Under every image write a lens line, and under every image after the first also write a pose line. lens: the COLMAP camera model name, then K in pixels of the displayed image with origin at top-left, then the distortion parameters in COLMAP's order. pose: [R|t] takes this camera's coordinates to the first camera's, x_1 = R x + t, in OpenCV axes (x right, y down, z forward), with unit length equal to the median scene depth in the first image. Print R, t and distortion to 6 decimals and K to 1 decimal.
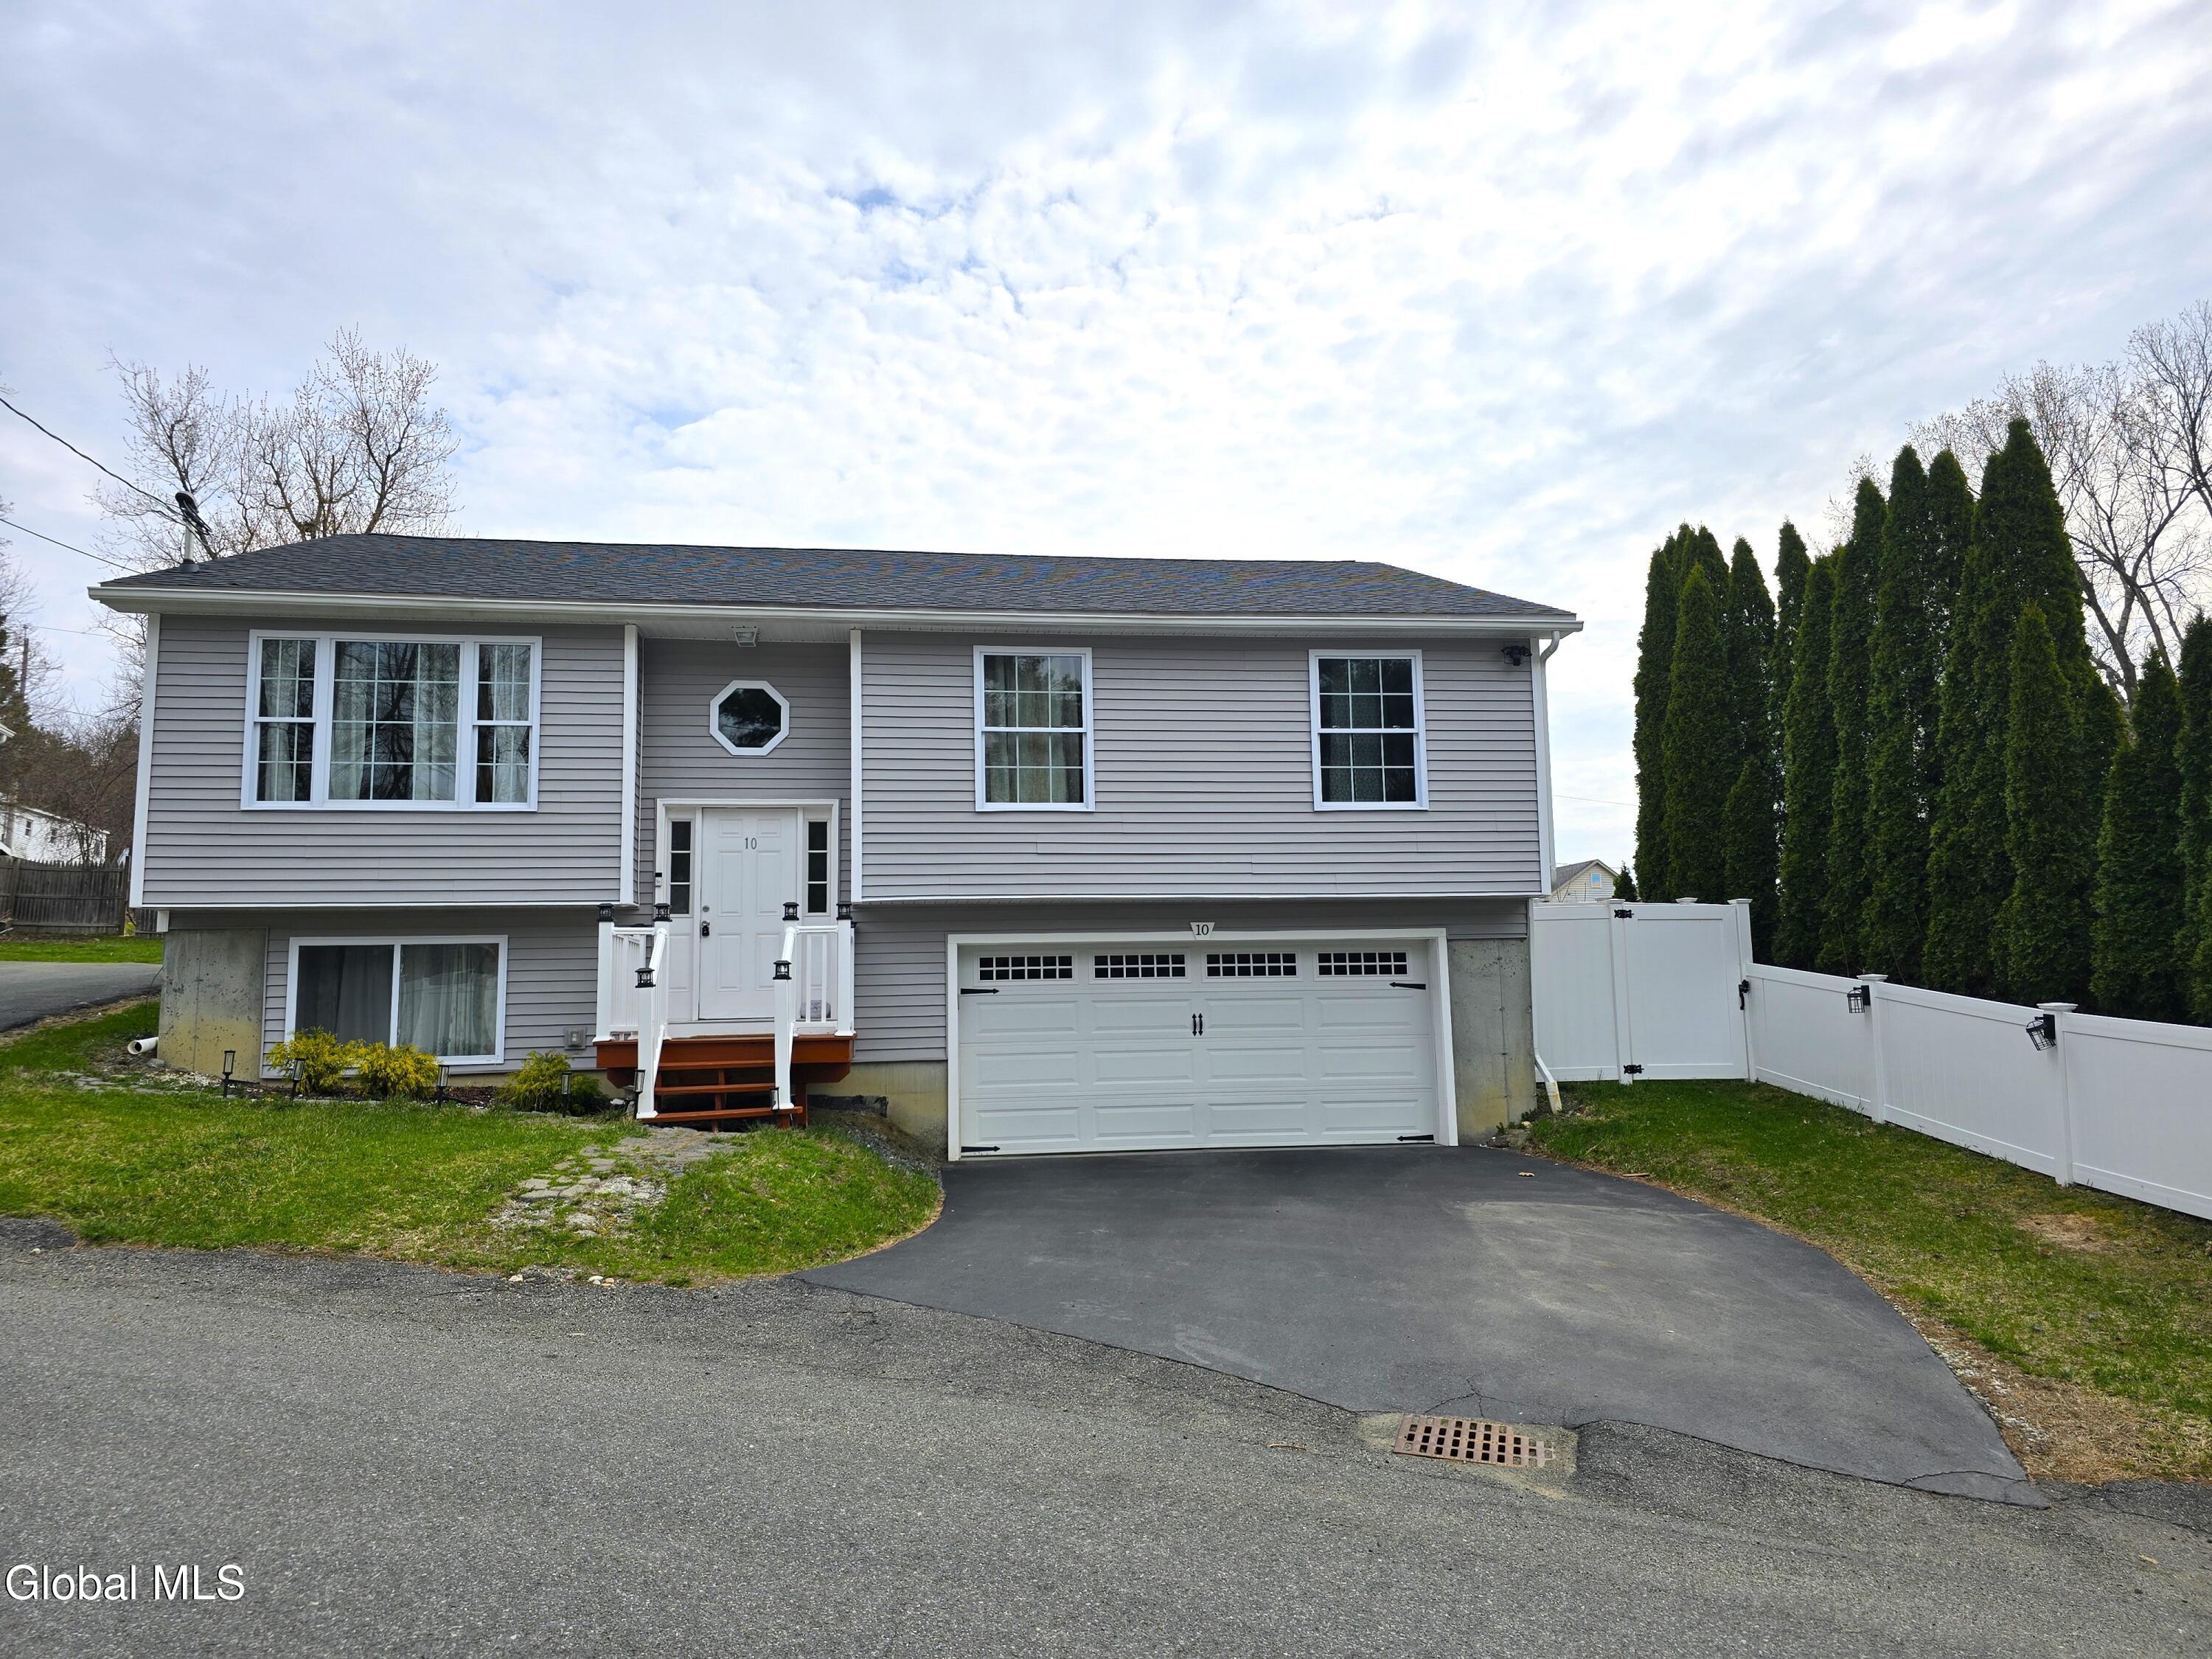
lens RADIAL K [[1381.4, 0, 1106.0], [0, 1381.4, 829.5], [0, 0, 1]] dist [0.030644, -0.002406]
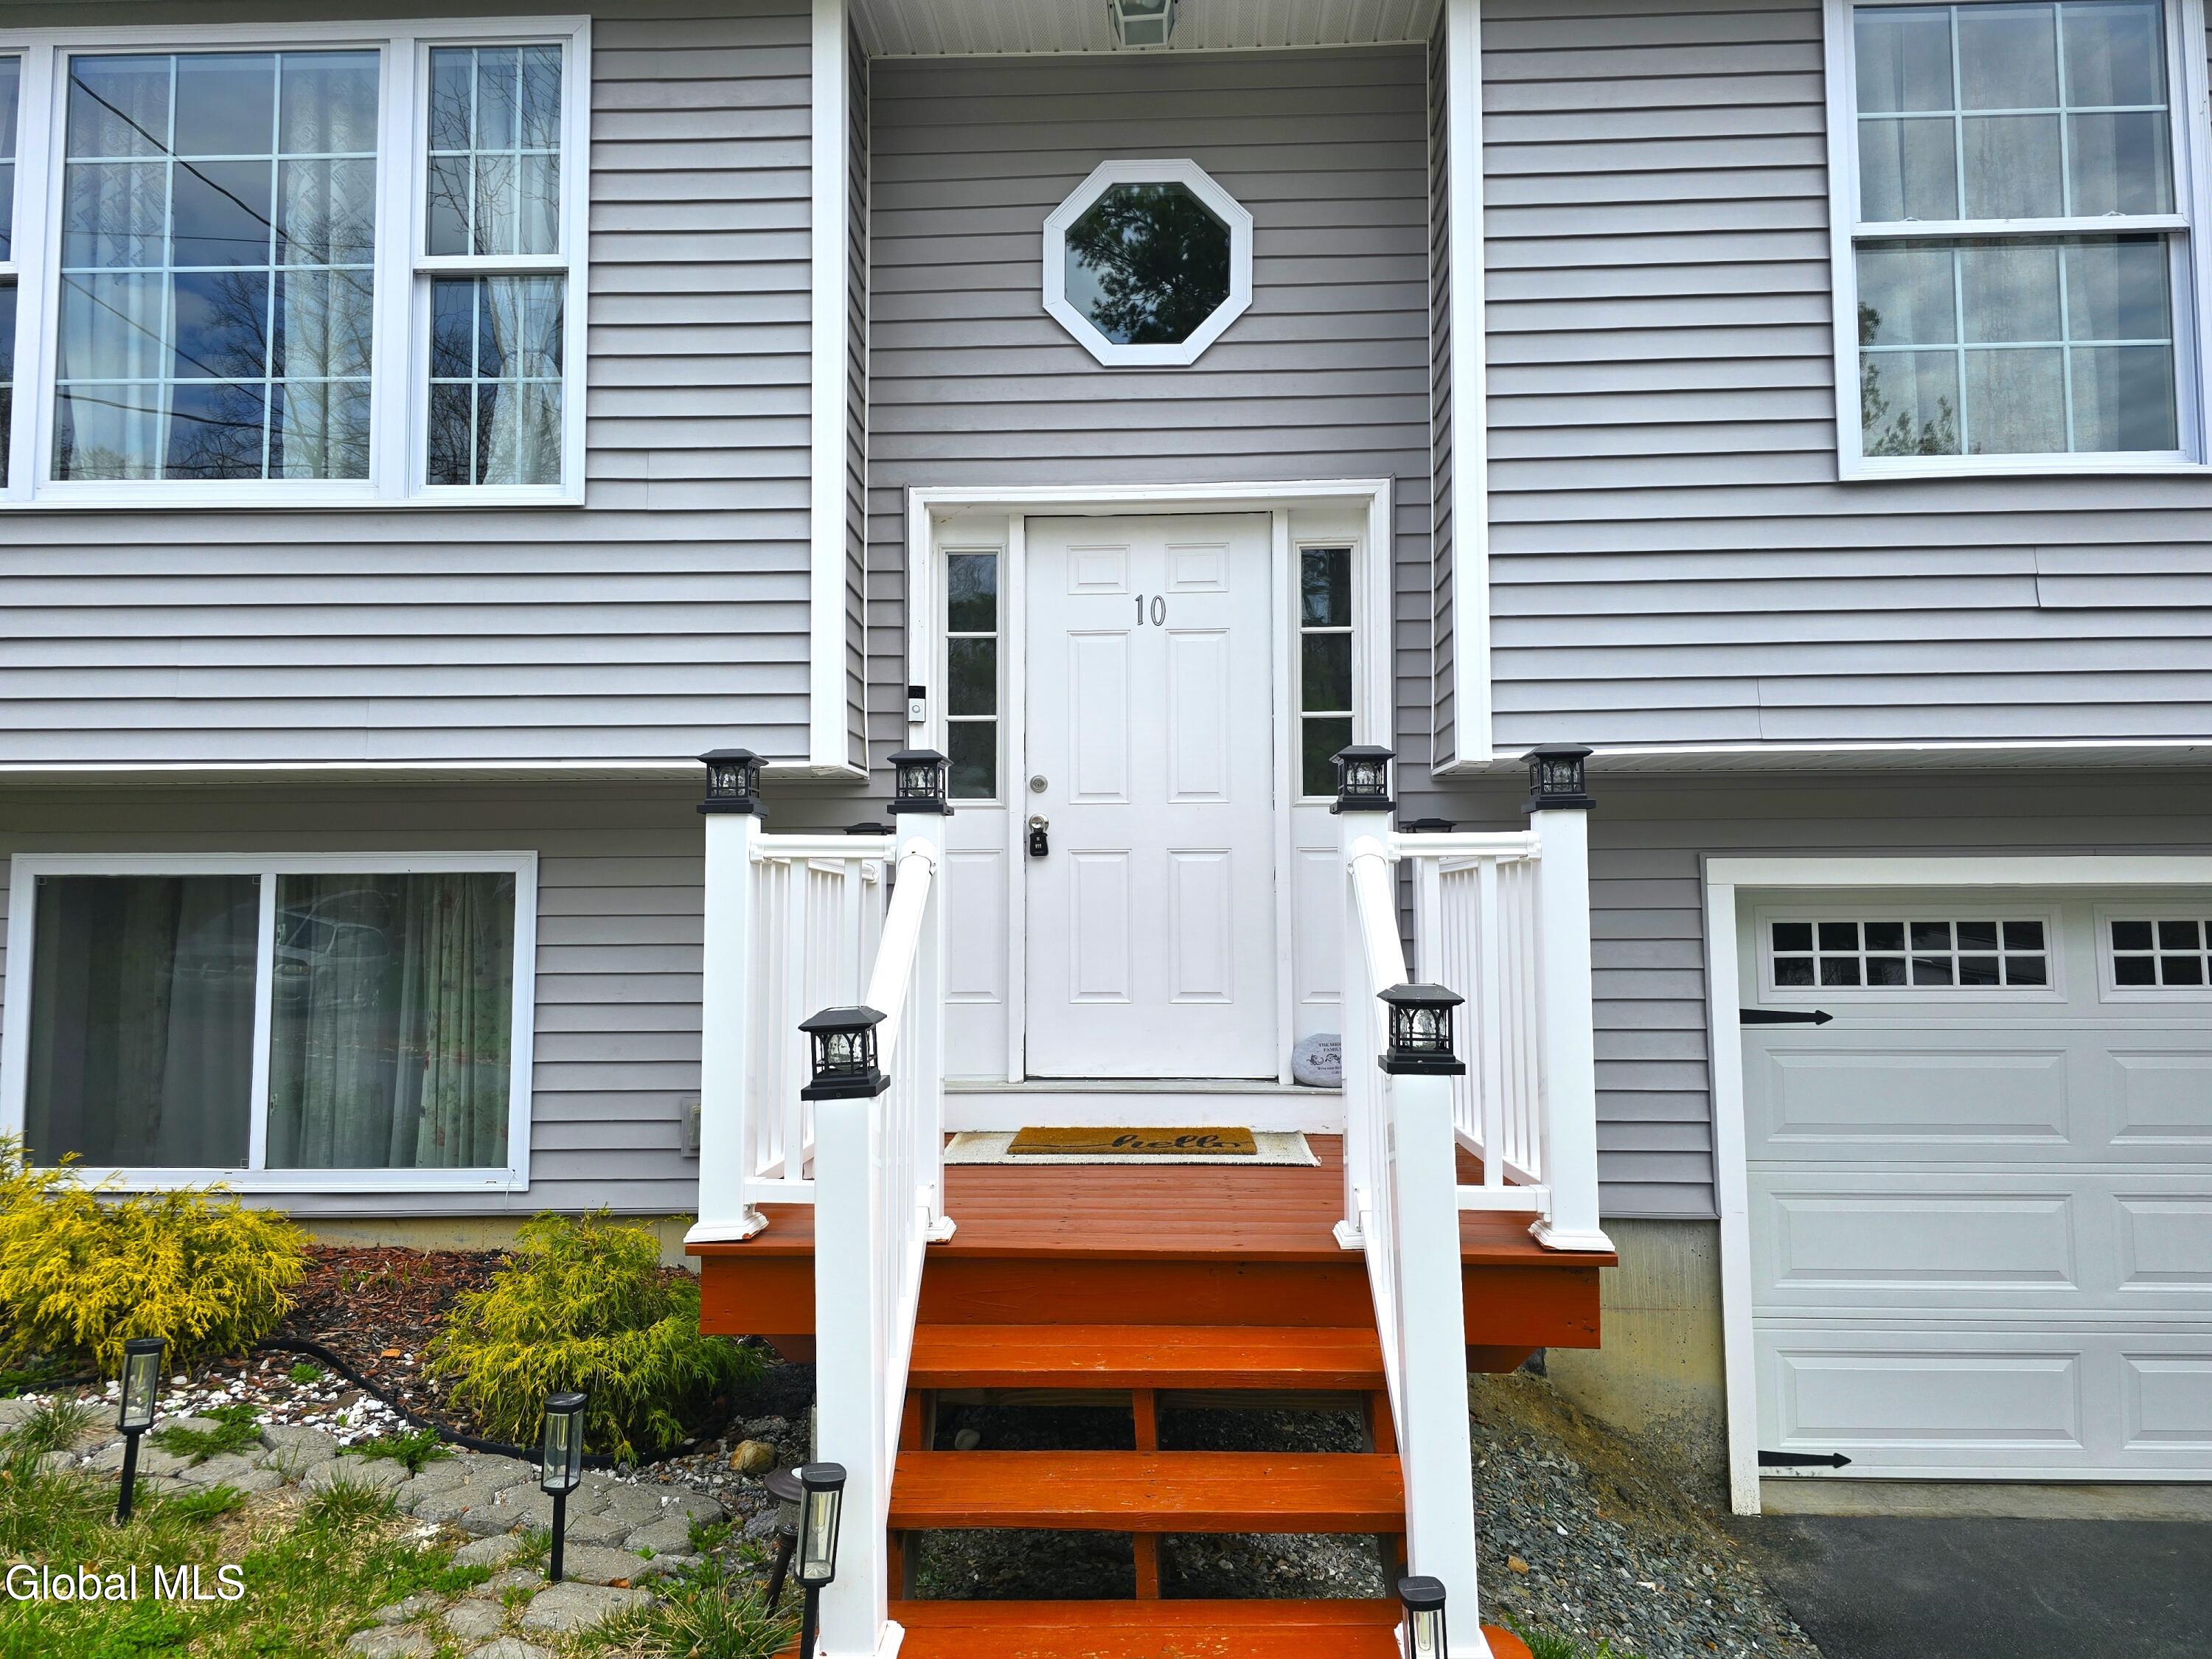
lens RADIAL K [[1381.4, 0, 1106.0], [0, 1381.4, 829.5], [0, 0, 1]] dist [0.030644, -0.002406]
pose [[0.981294, 0.005160, -0.192447, -0.199565], [0.008177, 0.997621, 0.068444, 0.044080], [0.192343, -0.068737, 0.978917, 0.638527]]
